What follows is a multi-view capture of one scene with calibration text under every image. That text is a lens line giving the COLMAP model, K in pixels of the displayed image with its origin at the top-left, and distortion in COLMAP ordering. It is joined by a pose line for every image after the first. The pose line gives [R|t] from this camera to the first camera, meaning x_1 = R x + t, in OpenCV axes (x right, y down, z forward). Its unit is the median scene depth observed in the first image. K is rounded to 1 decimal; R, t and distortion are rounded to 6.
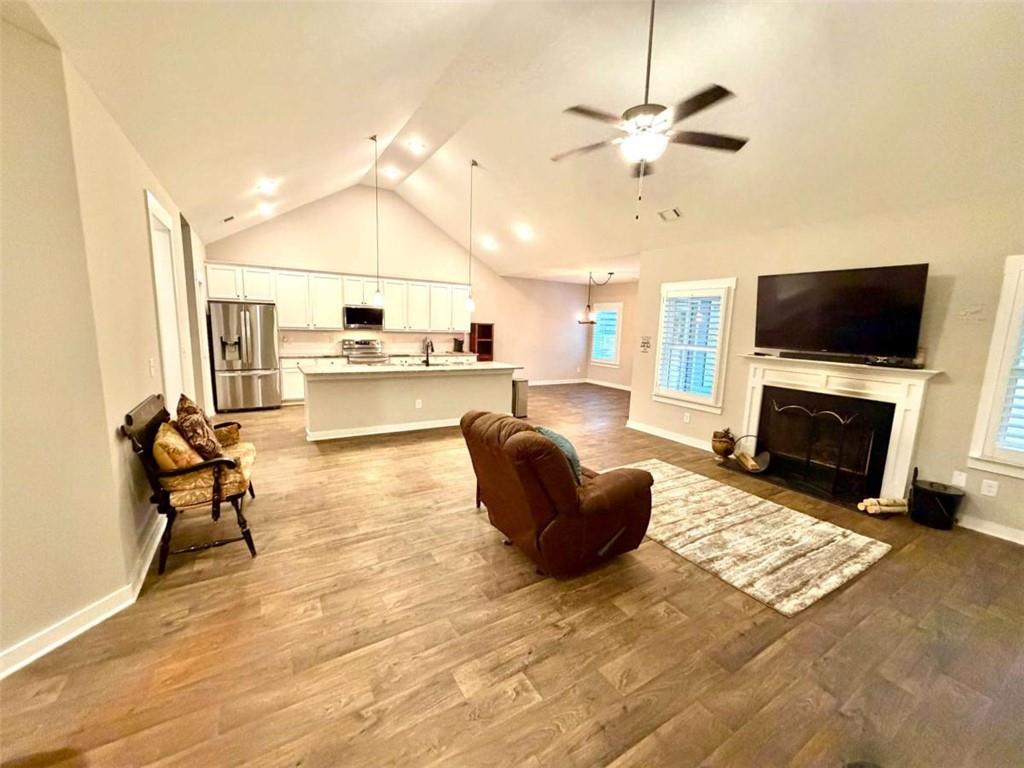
lens RADIAL K [[405.4, 0, 510.1], [0, 405.4, 381.6], [0, 0, 1]] dist [0.001104, -0.000132]
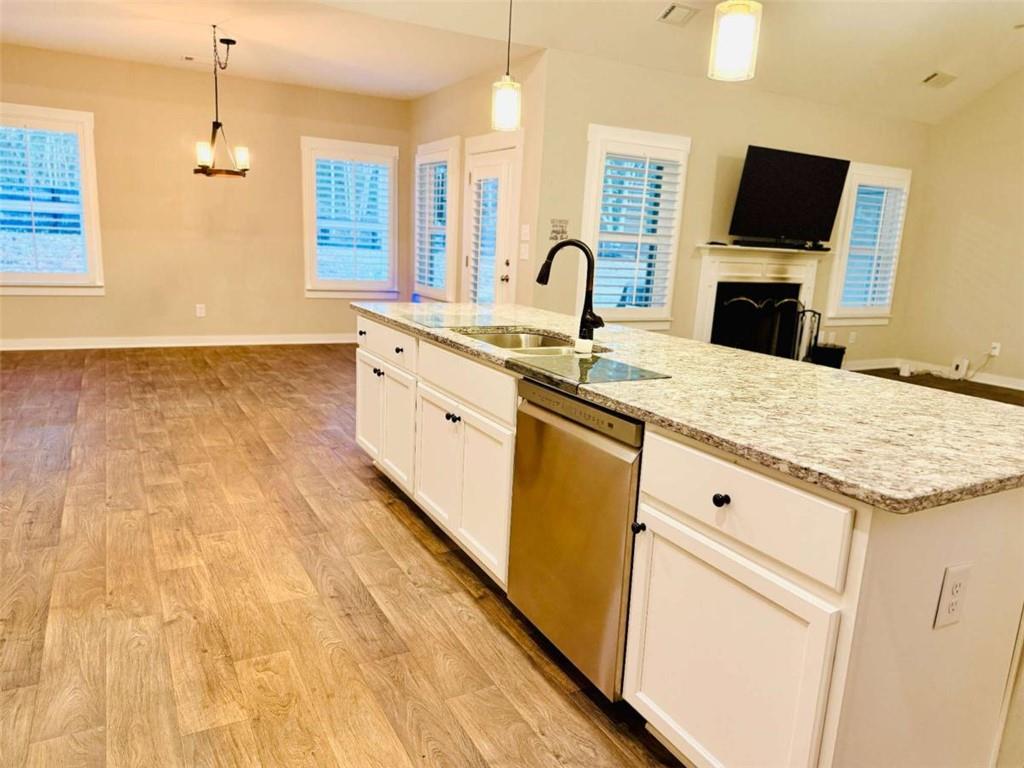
lens RADIAL K [[714.4, 0, 501.0], [0, 714.4, 384.1], [0, 0, 1]] dist [0.052842, -0.038137]
pose [[0.053191, -0.229115, 0.971945, -0.722828], [0.090491, 0.970424, 0.223804, -0.130394], [-0.994476, 0.076048, 0.072351, 1.123382]]
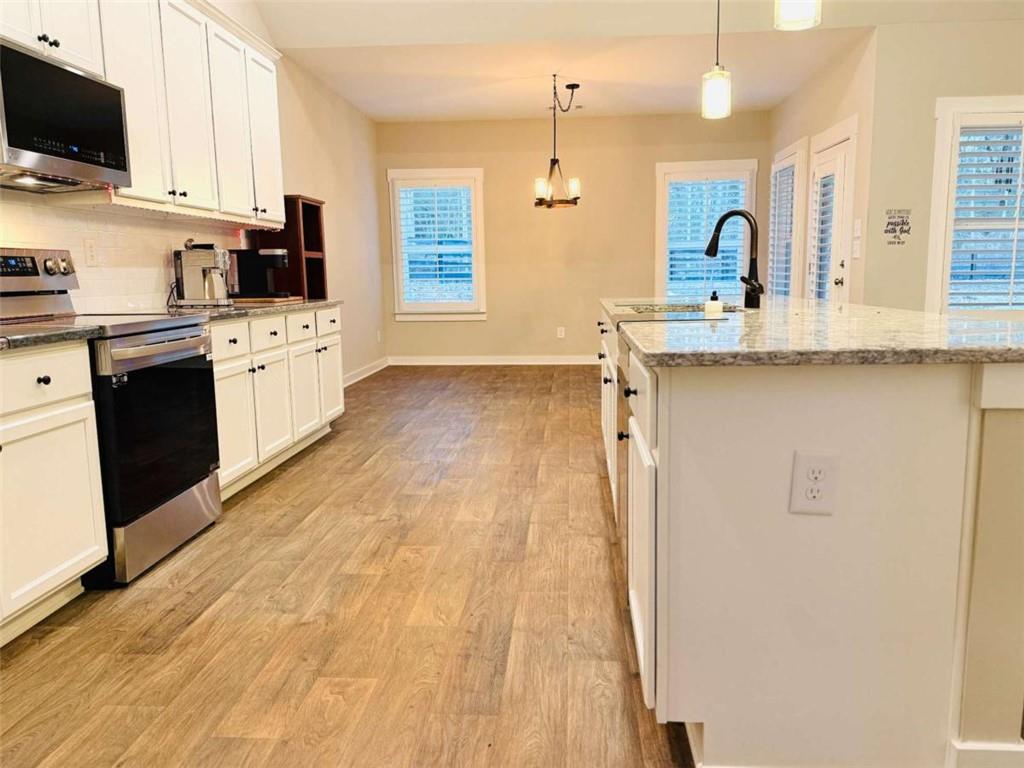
lens RADIAL K [[779.9, 0, 504.8], [0, 779.9, 390.8], [0, 0, 1]] dist [0.052145, -0.038686]
pose [[0.590216, -0.160494, 0.791130, -0.768891], [0.144976, 0.985177, 0.091702, -0.058774], [-0.794120, 0.060570, 0.604735, 0.897226]]
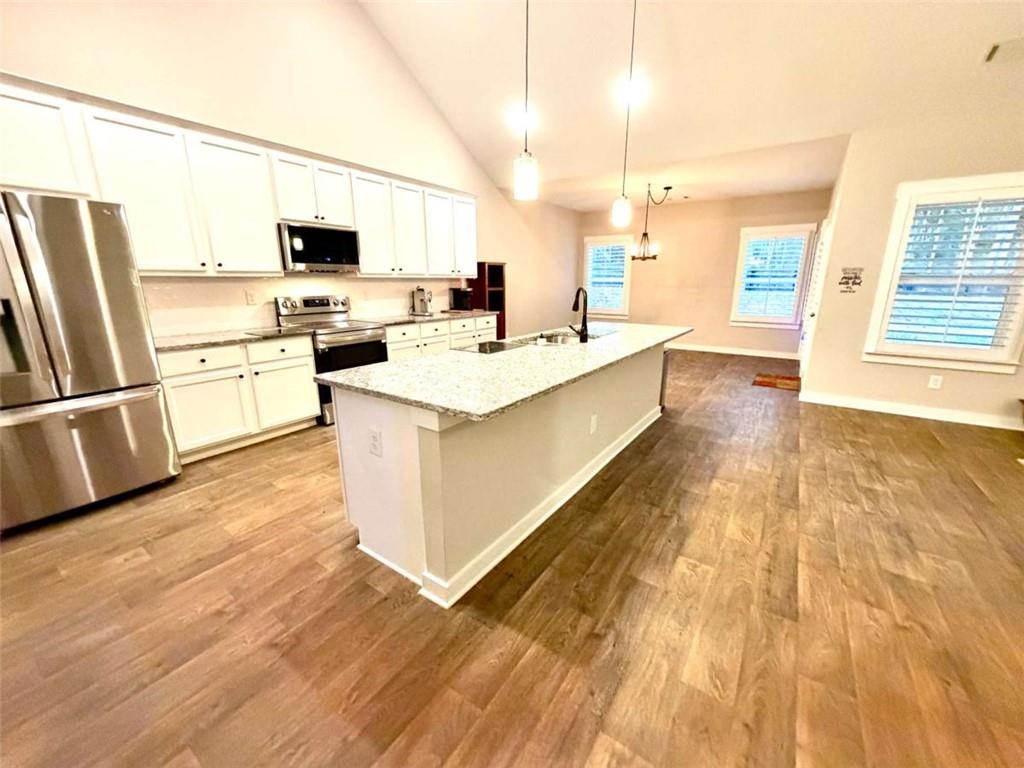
lens RADIAL K [[405.4, 0, 512.6], [0, 405.4, 384.2], [0, 0, 1]] dist [0.001104, -0.000132]
pose [[0.914260, -0.130437, 0.383555, -0.510754], [0.083335, 0.987055, 0.137030, -0.065846], [-0.396464, -0.093317, 0.913295, 0.645246]]
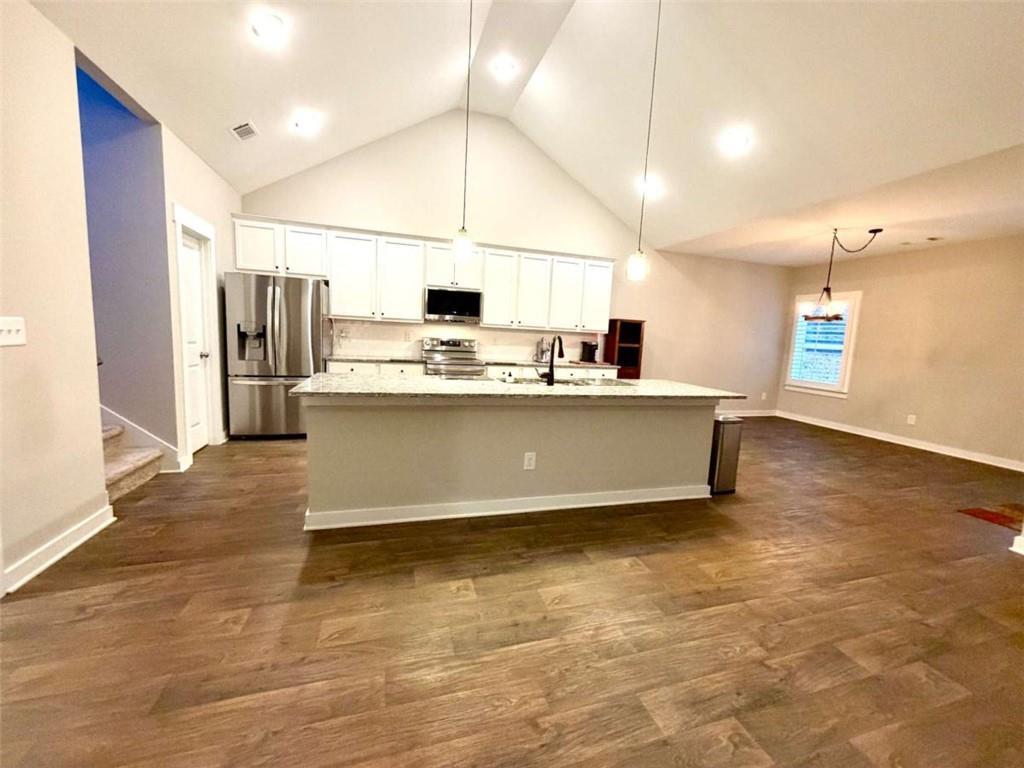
lens RADIAL K [[405.4, 0, 515.0], [0, 405.4, 383.7], [0, 0, 1]] dist [0.001104, -0.000132]
pose [[0.969377, 0.046968, -0.241045, -0.135293], [-0.053583, 0.998343, -0.020959, -0.028461], [0.239661, 0.033233, 0.970288, 0.540697]]
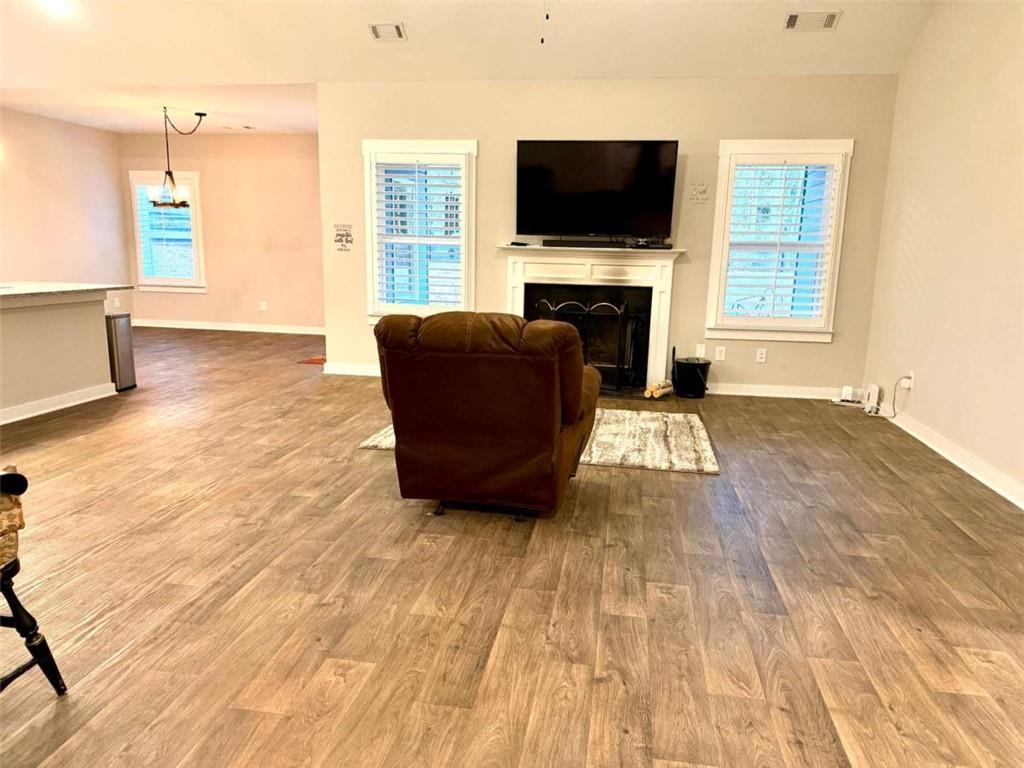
lens RADIAL K [[714.4, 0, 505.8], [0, 714.4, 384.6], [0, 0, 1]] dist [0.052842, -0.038137]
pose [[0.659648, -0.155315, 0.735352, -0.392877], [0.101483, 0.987861, 0.117612, 0.031741], [-0.744692, -0.002957, 0.667402, 0.068504]]
